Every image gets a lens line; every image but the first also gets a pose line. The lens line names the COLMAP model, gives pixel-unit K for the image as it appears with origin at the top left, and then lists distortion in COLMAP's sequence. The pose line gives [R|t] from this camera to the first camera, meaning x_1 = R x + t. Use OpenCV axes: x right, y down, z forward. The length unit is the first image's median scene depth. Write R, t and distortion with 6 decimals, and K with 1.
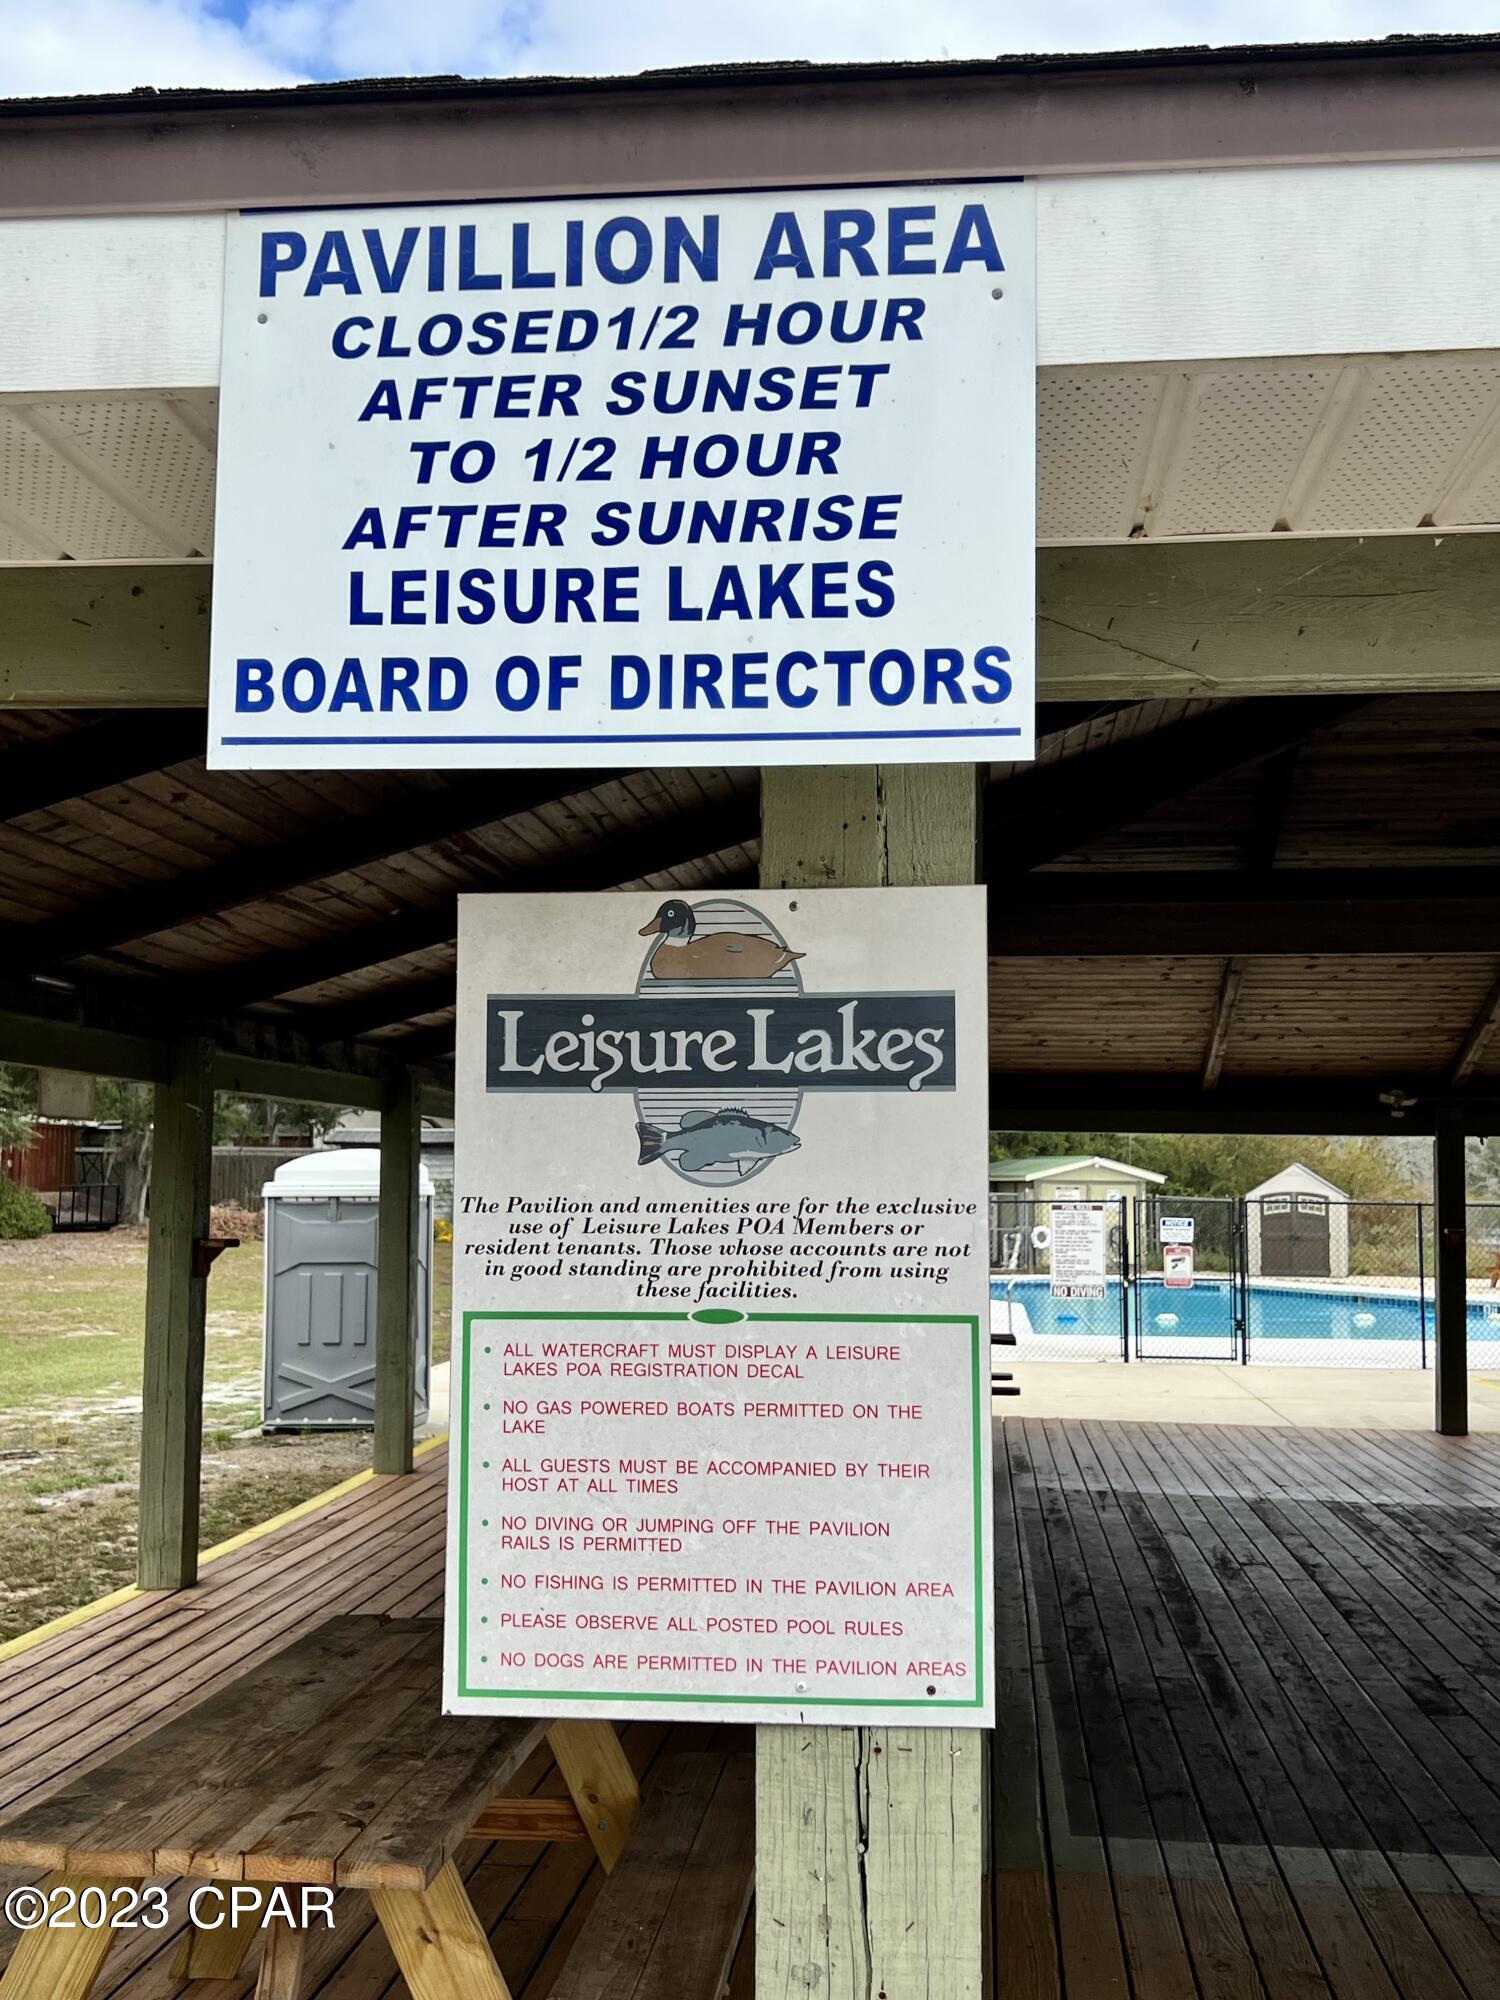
lens RADIAL K [[2094.6, 0, 750.0], [0, 2094.6, 1000.0], [0, 0, 1]] dist [0.198289, -0.469691]
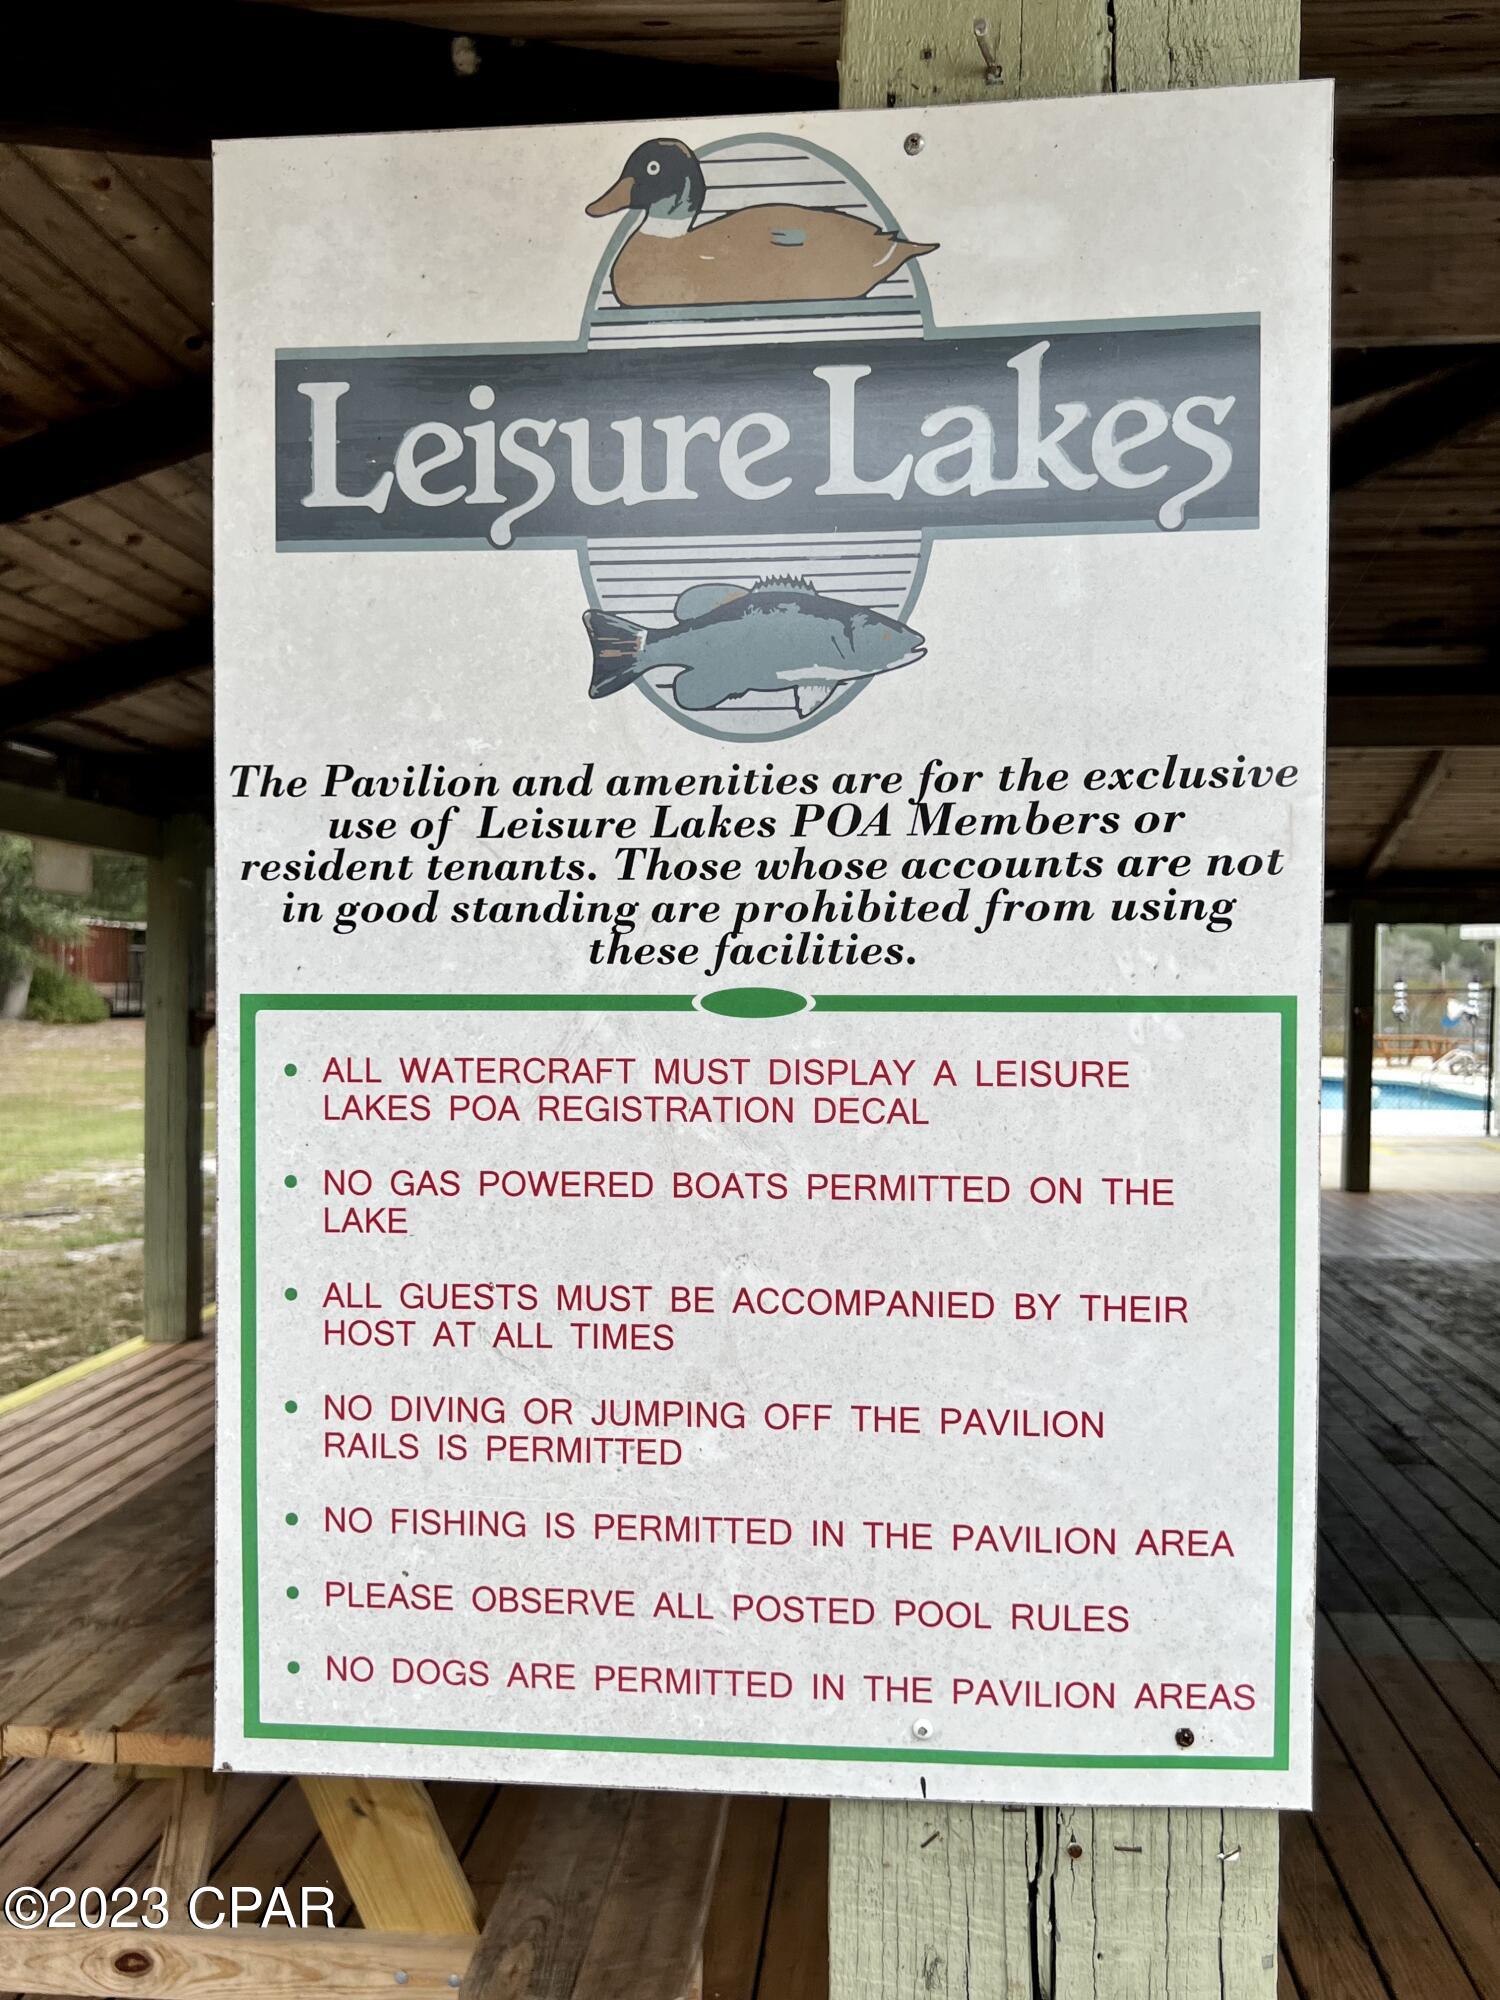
lens RADIAL K [[1809.1, 0, 750.0], [0, 1809.1, 1000.0], [0, 0, 1]] dist [0.160077, -0.266341]
pose [[0.999876, -0.000170, 0.015773, -0.022745], [-0.001361, 0.995285, 0.096985, 0.108056], [-0.015715, -0.096994, 0.995161, 0.574460]]
